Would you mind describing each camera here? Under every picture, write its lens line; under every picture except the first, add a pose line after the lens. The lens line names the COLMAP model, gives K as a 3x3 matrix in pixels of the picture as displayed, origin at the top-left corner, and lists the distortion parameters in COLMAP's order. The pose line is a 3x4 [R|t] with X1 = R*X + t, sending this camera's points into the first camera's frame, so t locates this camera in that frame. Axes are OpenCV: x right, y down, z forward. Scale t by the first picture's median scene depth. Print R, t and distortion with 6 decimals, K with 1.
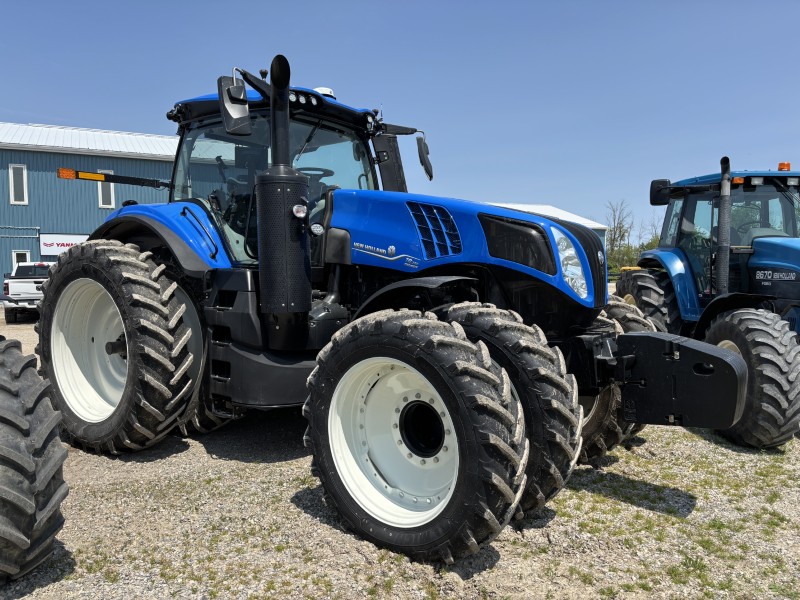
lens RADIAL K [[597.8, 0, 388.7], [0, 597.8, 305.0], [0, 0, 1]] dist [0.028168, -0.012625]
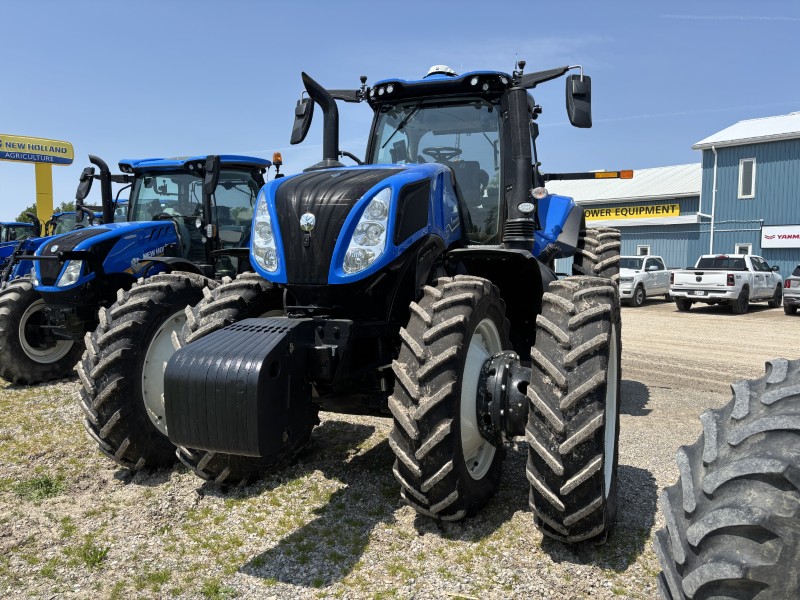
lens RADIAL K [[597.8, 0, 397.2], [0, 597.8, 299.5], [0, 0, 1]] dist [0.028168, -0.012625]
pose [[0.296855, 0.066211, -0.952624, 0.777079], [-0.070672, 0.996381, 0.047230, -0.015280], [0.952304, 0.053303, 0.300460, 0.600405]]
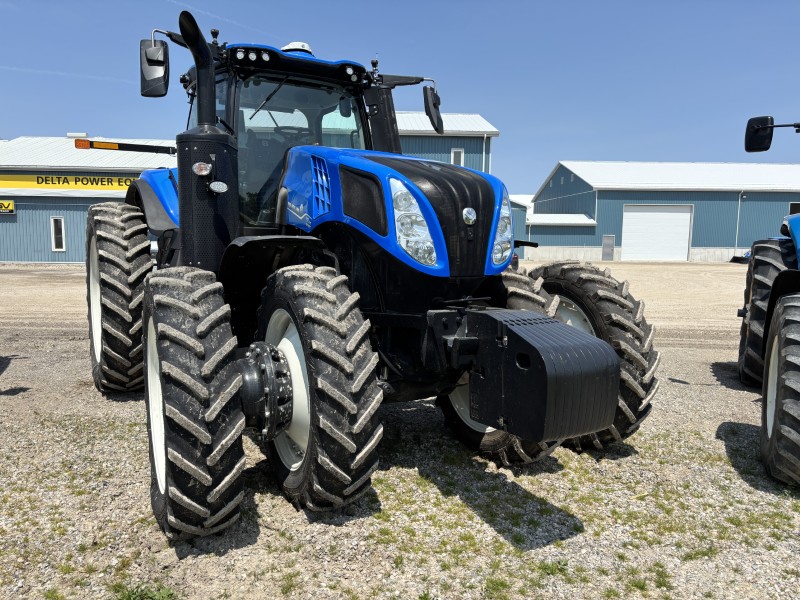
lens RADIAL K [[597.8, 0, 391.1], [0, 597.8, 300.4], [0, 0, 1]] dist [0.028168, -0.012625]
pose [[0.917983, 0.054825, -0.392813, 0.394375], [-0.039142, 0.998088, 0.047831, 0.000332], [0.394684, -0.028532, 0.918374, 0.145992]]
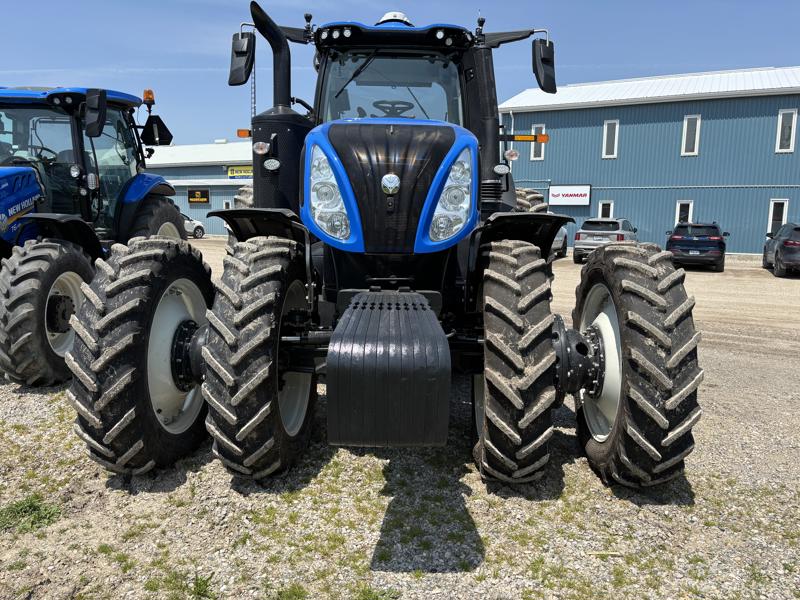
lens RADIAL K [[597.8, 0, 394.6], [0, 597.8, 299.1], [0, 0, 1]] dist [0.028168, -0.012625]
pose [[0.601108, 0.121874, -0.789820, 0.634289], [-0.067693, 0.992516, 0.101632, -0.010559], [0.796295, -0.007627, 0.604860, 0.391098]]
